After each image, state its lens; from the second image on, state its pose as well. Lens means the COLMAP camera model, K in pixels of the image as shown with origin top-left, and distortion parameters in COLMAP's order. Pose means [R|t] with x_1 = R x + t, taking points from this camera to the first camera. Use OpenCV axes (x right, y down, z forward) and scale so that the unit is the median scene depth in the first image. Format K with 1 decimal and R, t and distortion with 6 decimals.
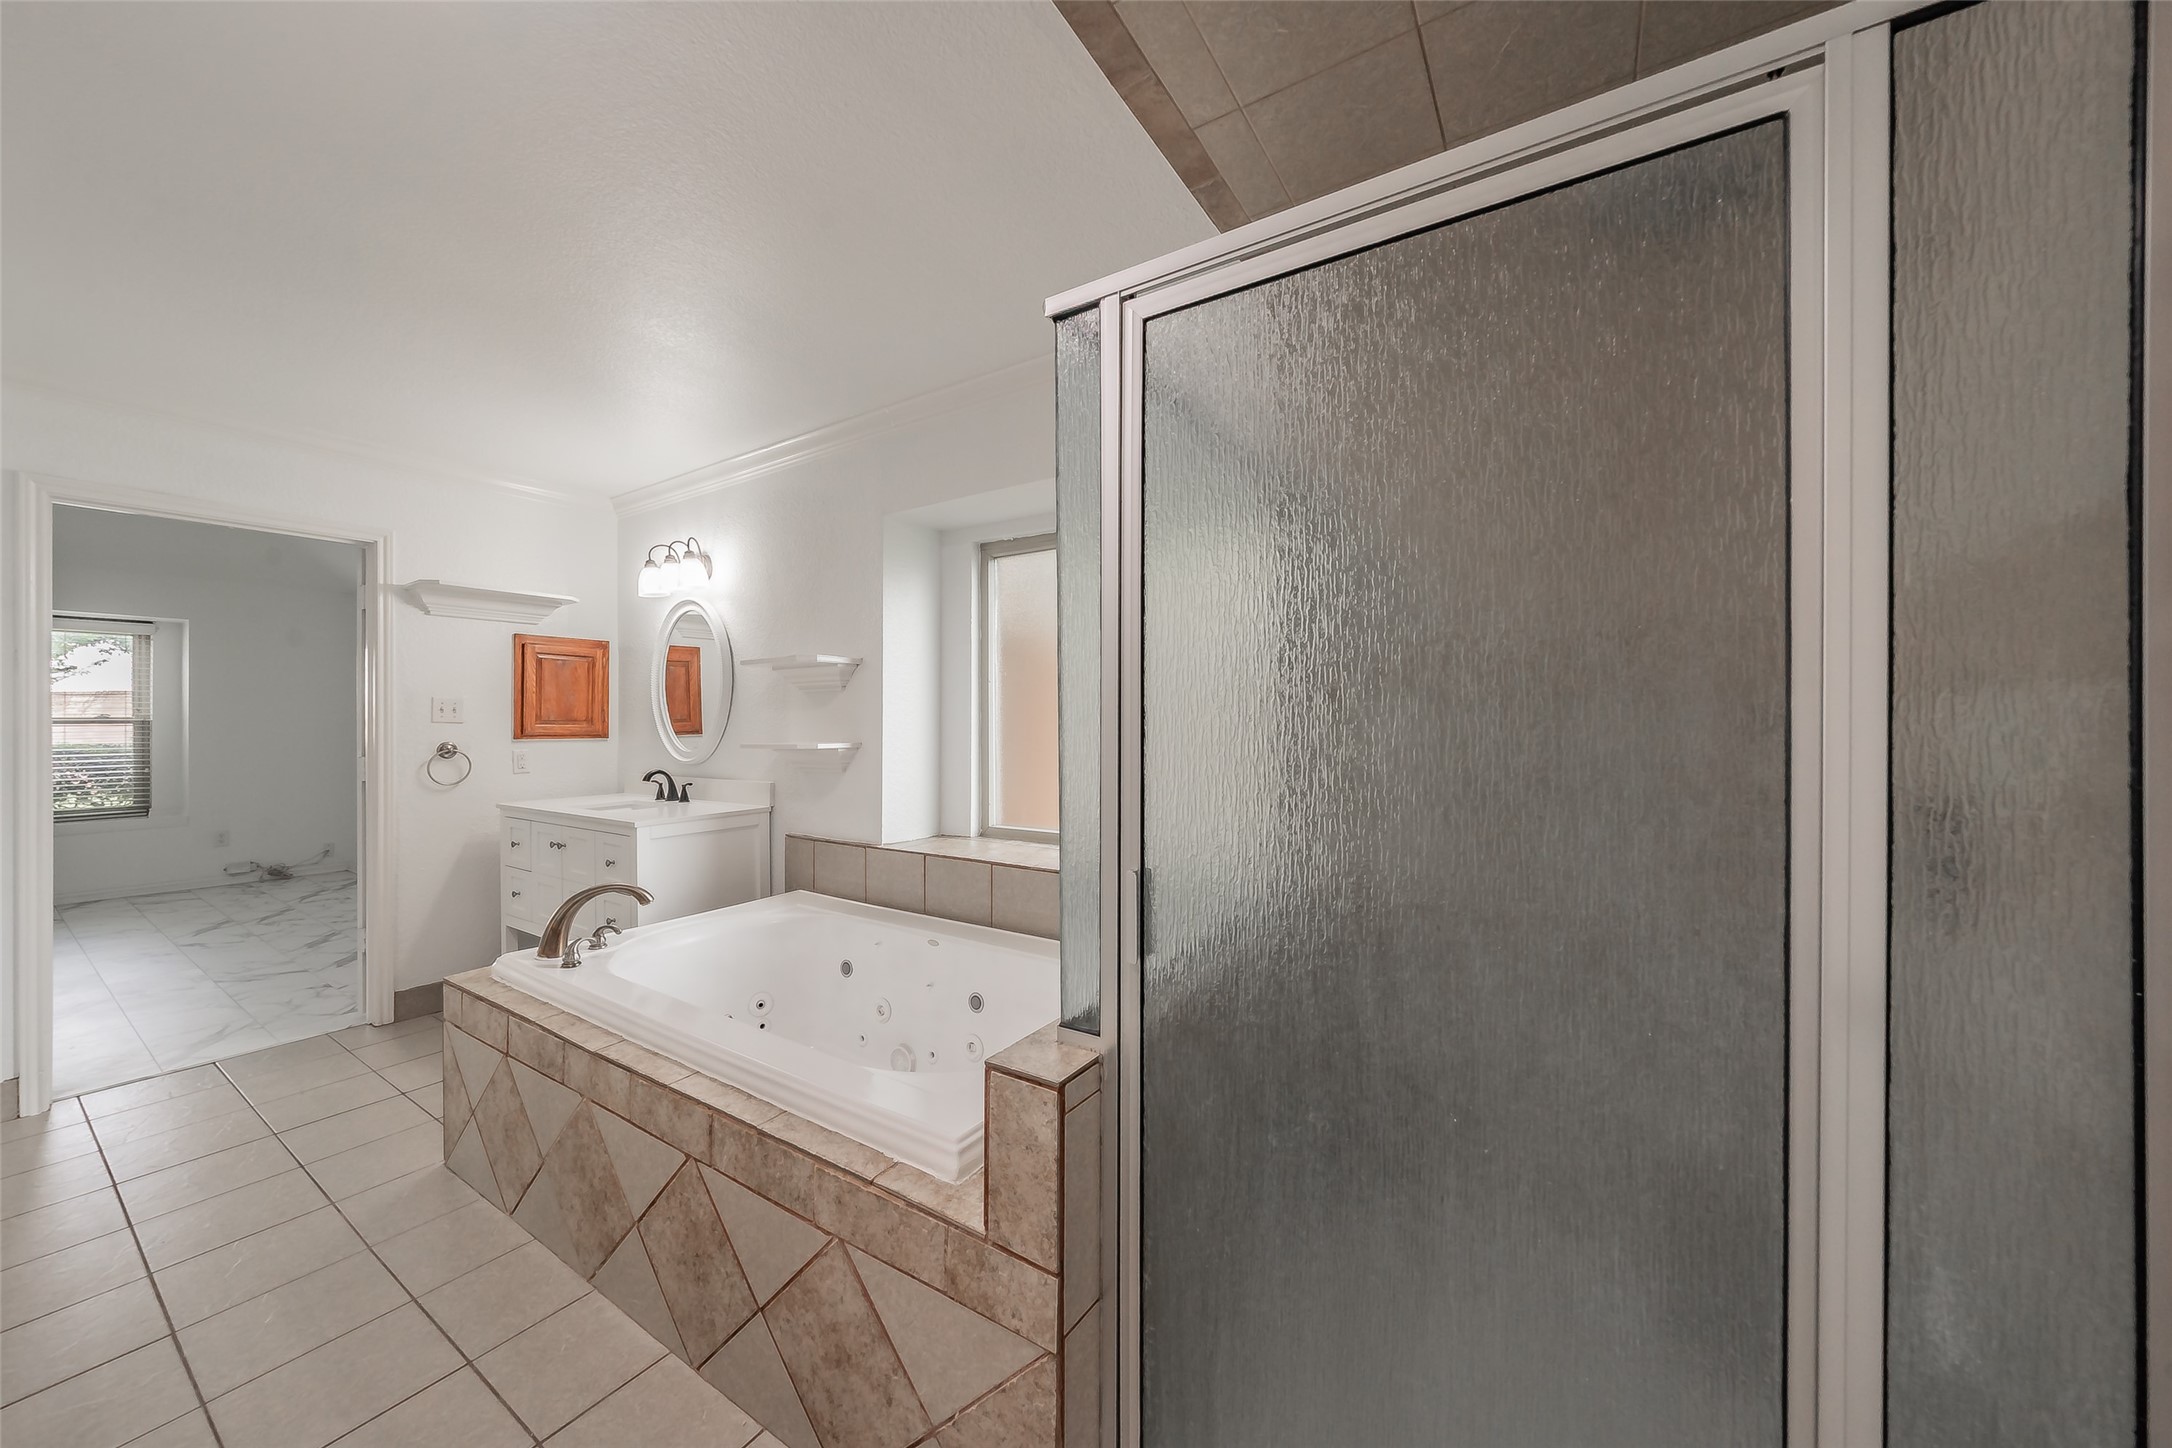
lens RADIAL K [[740.1, 0, 1061.3], [0, 740.1, 722.9], [0, 0, 1]] dist [-0.004232, 0.000143]
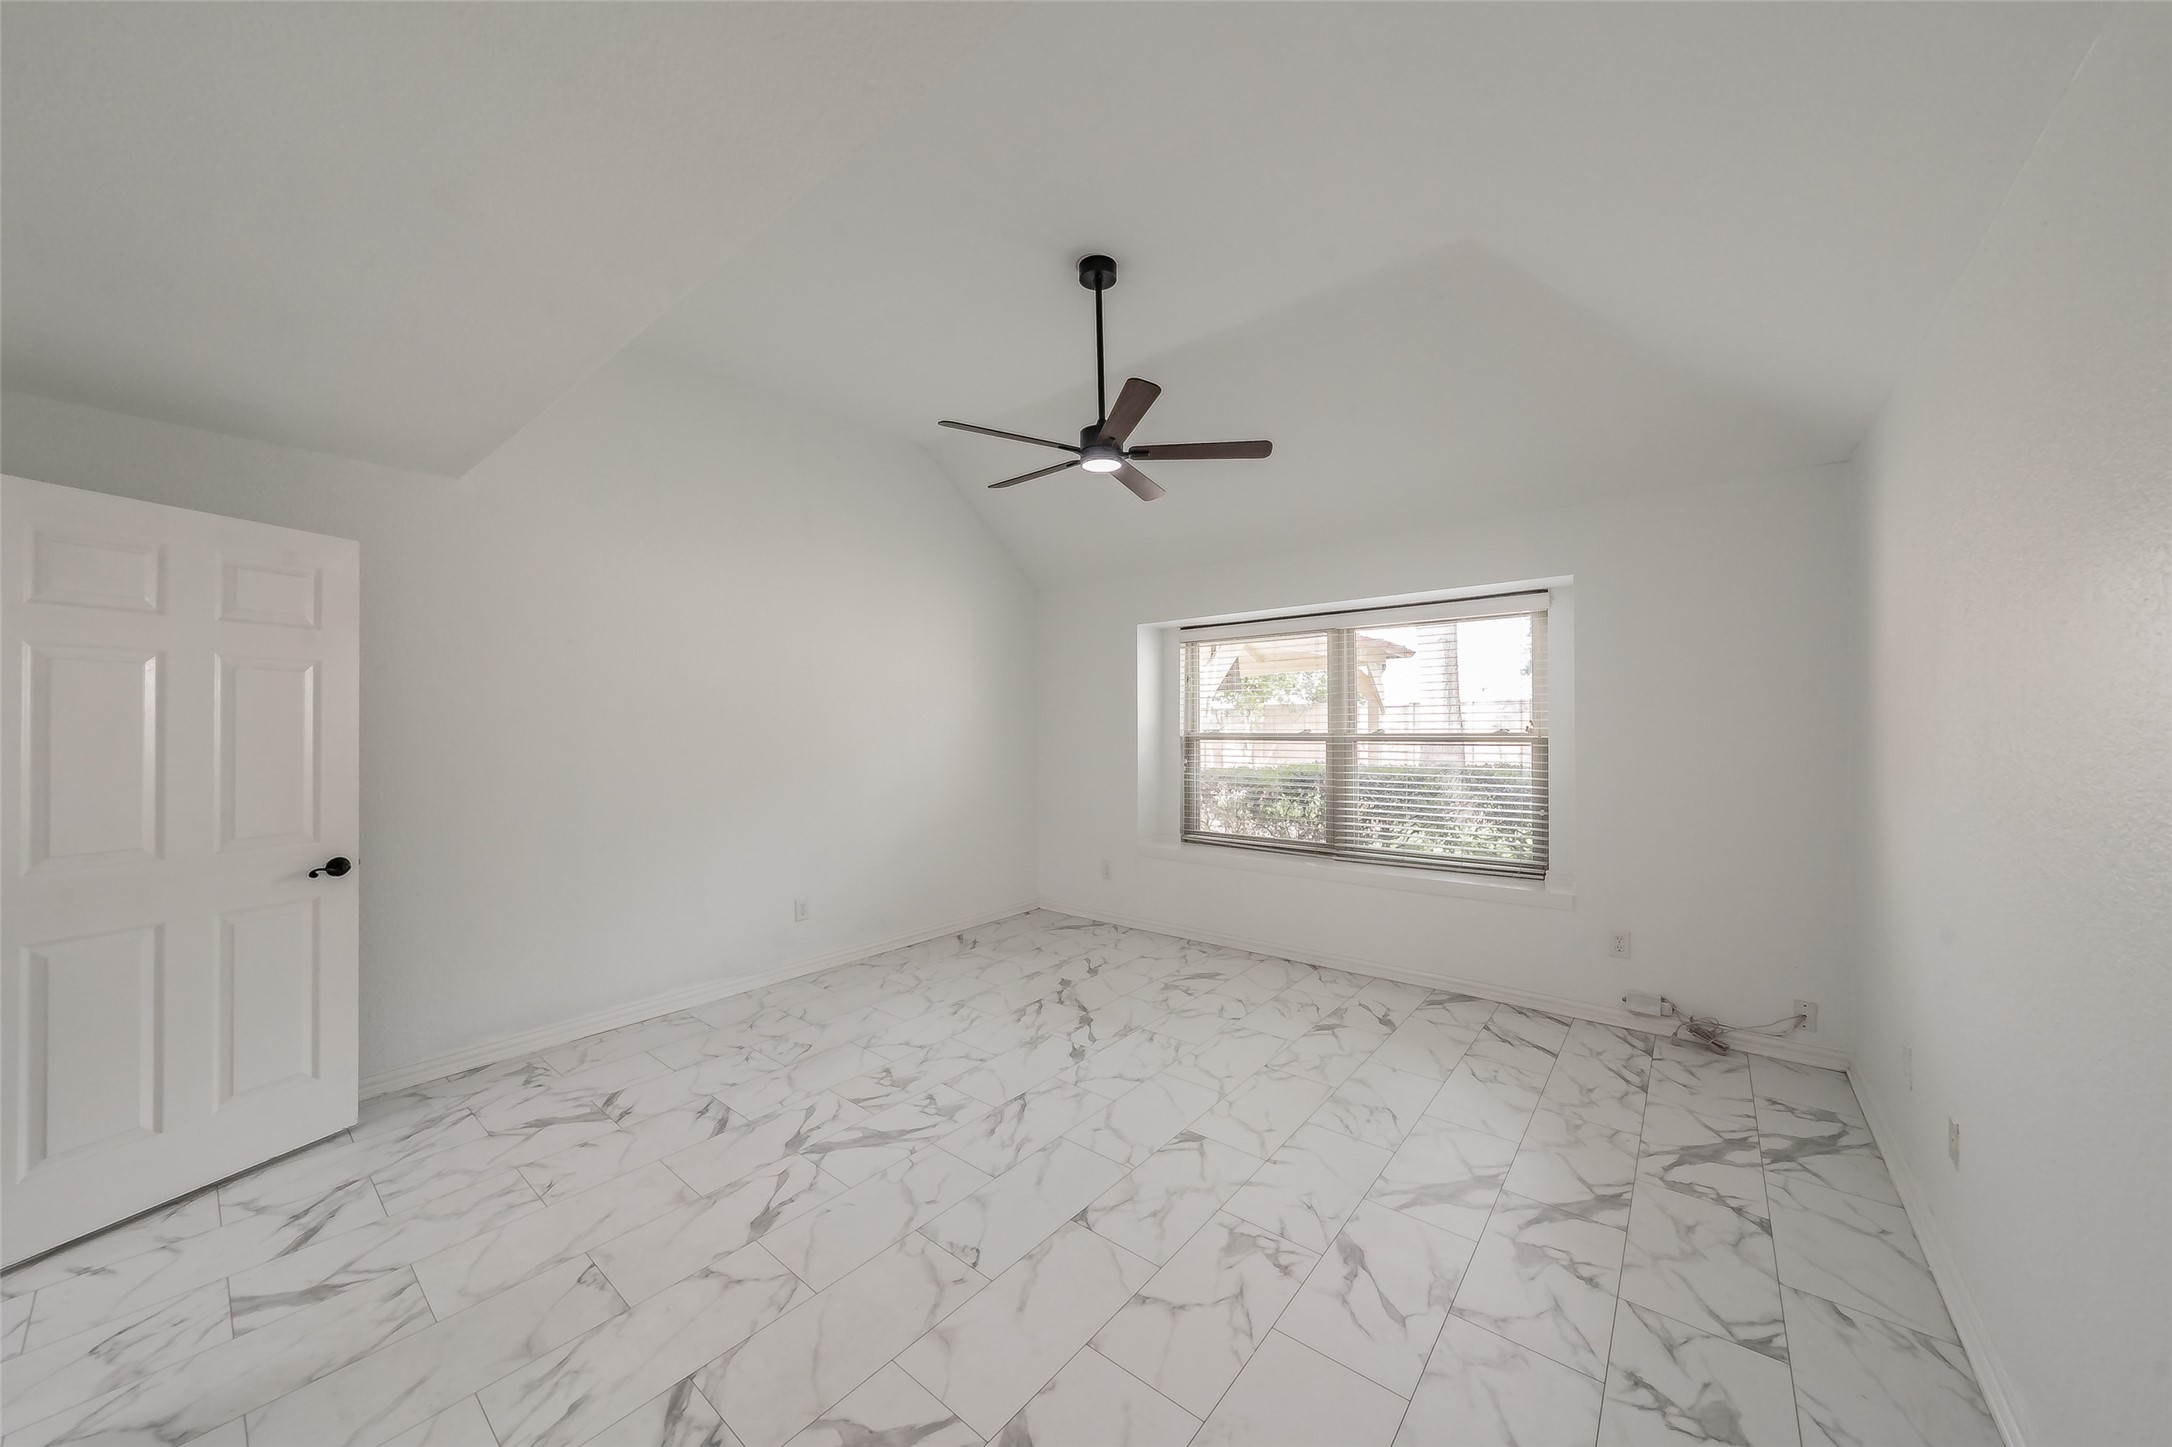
lens RADIAL K [[740.1, 0, 1104.4], [0, 740.1, 722.2], [0, 0, 1]] dist [-0.004232, 0.000143]
pose [[-0.100656, -0.003347, -0.994916, -0.966342], [0.008256, 0.999957, -0.004199, -0.031743], [0.994887, -0.008636, -0.100624, 1.213851]]
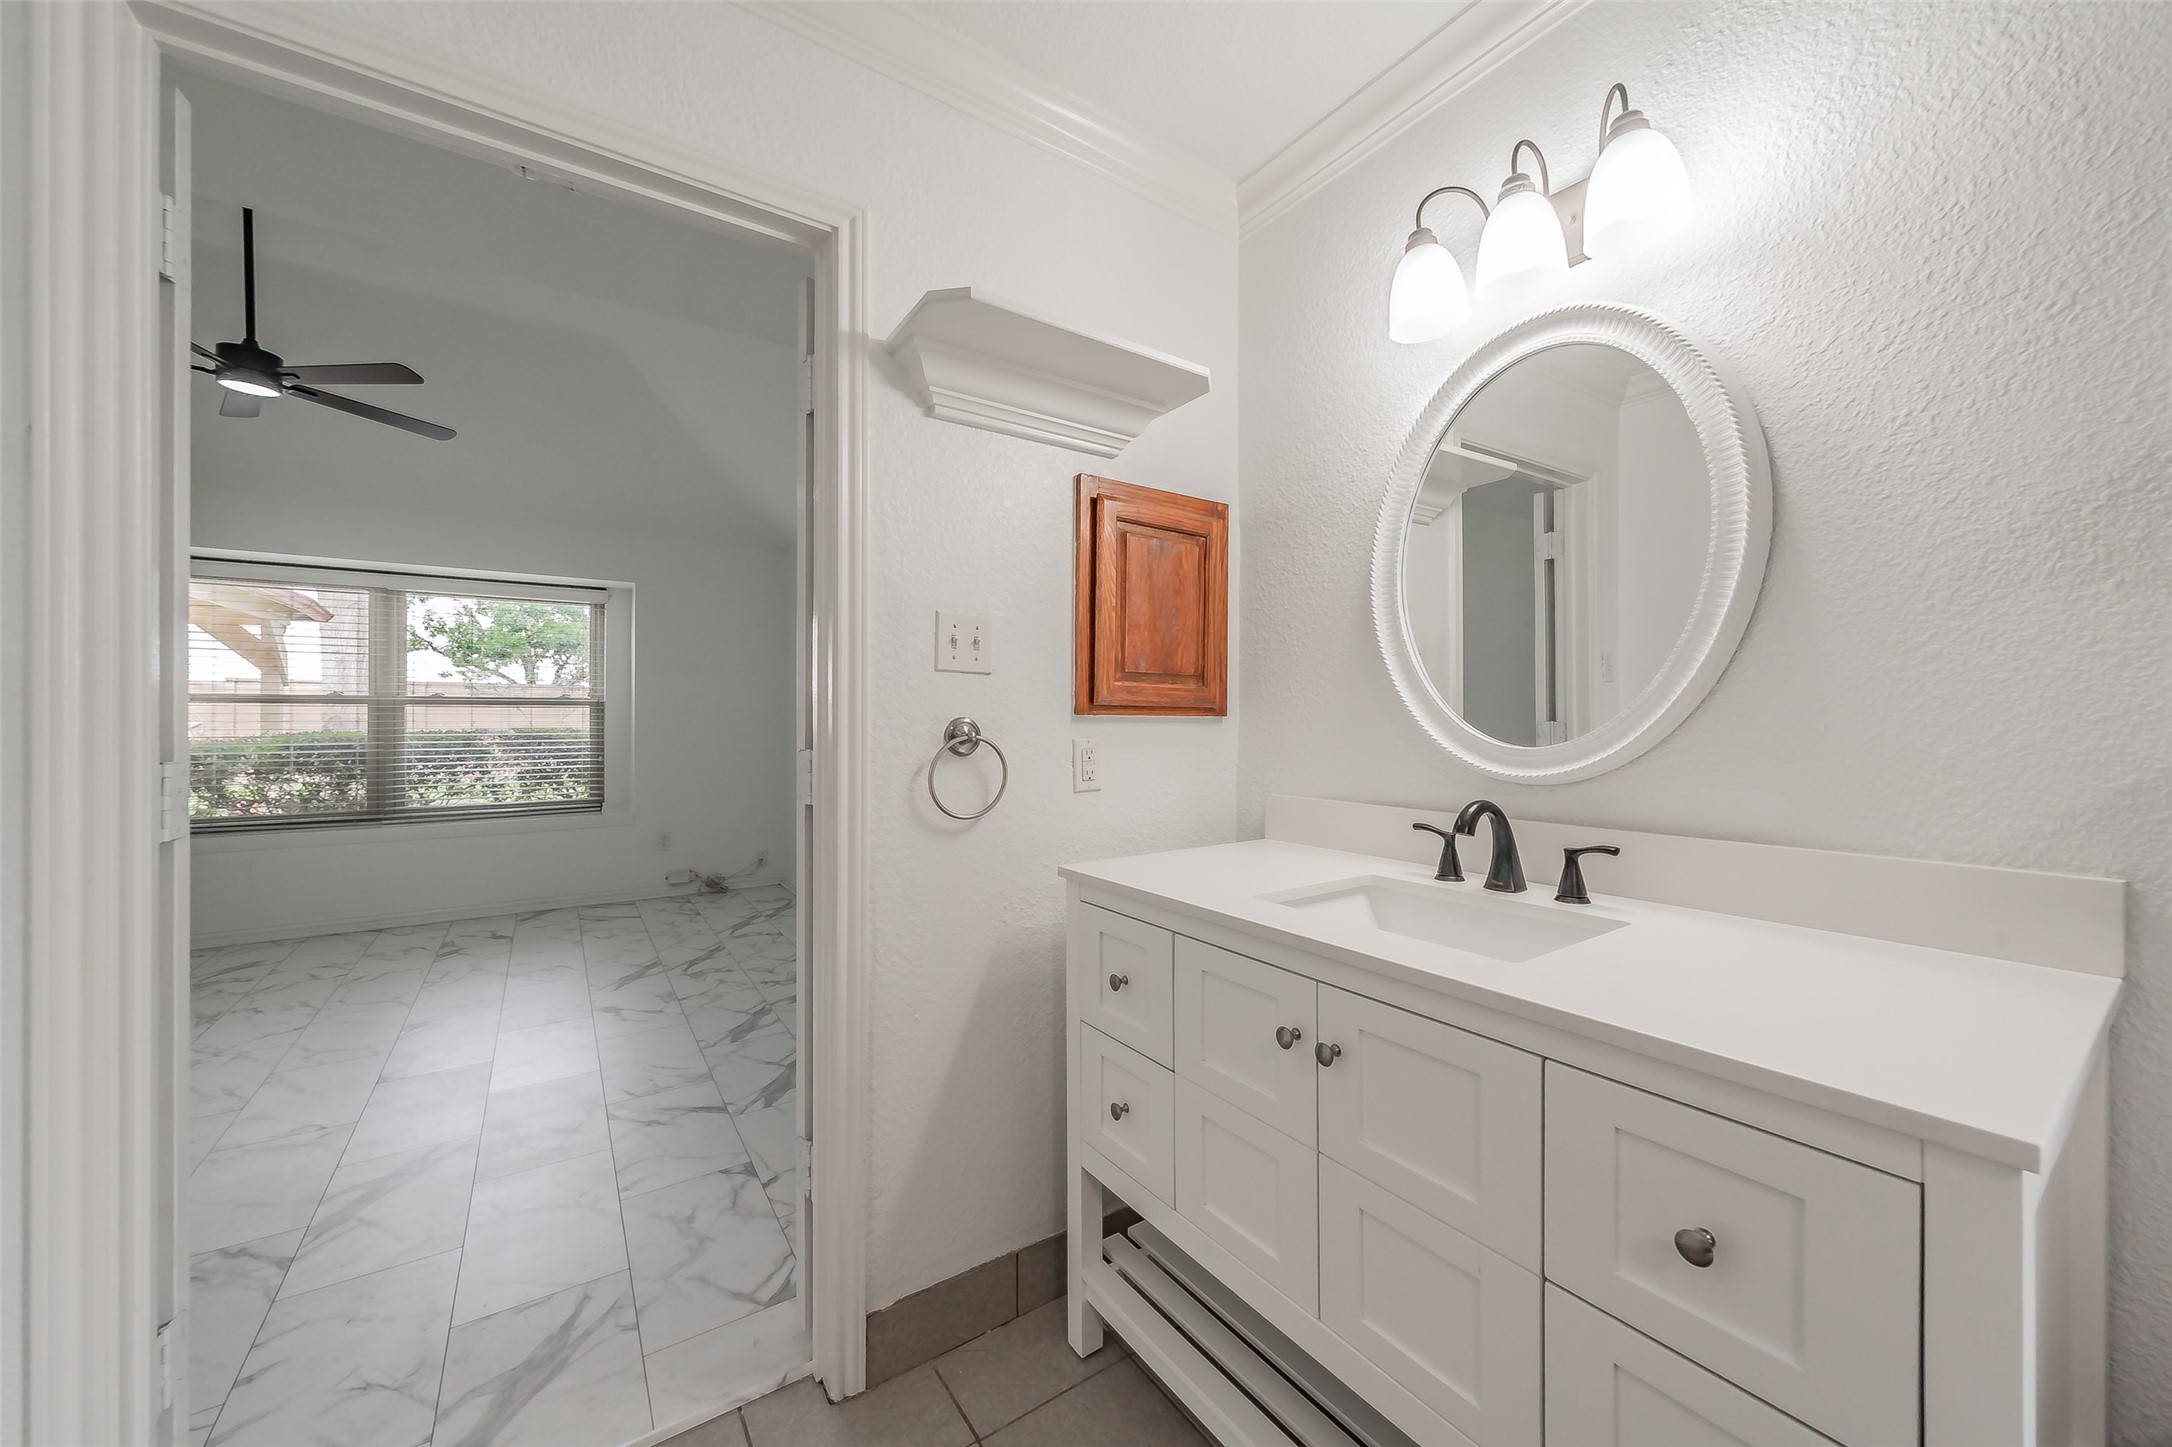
lens RADIAL K [[797.9, 0, 1104.1], [0, 797.9, 716.5], [0, 0, 1]] dist [-0.001100, 0.000061]
pose [[0.927193, 0.001278, -0.374582, -0.608393], [-0.002095, 0.999996, -0.001774, 0.026806], [0.374578, 0.002429, 0.927192, 0.628218]]
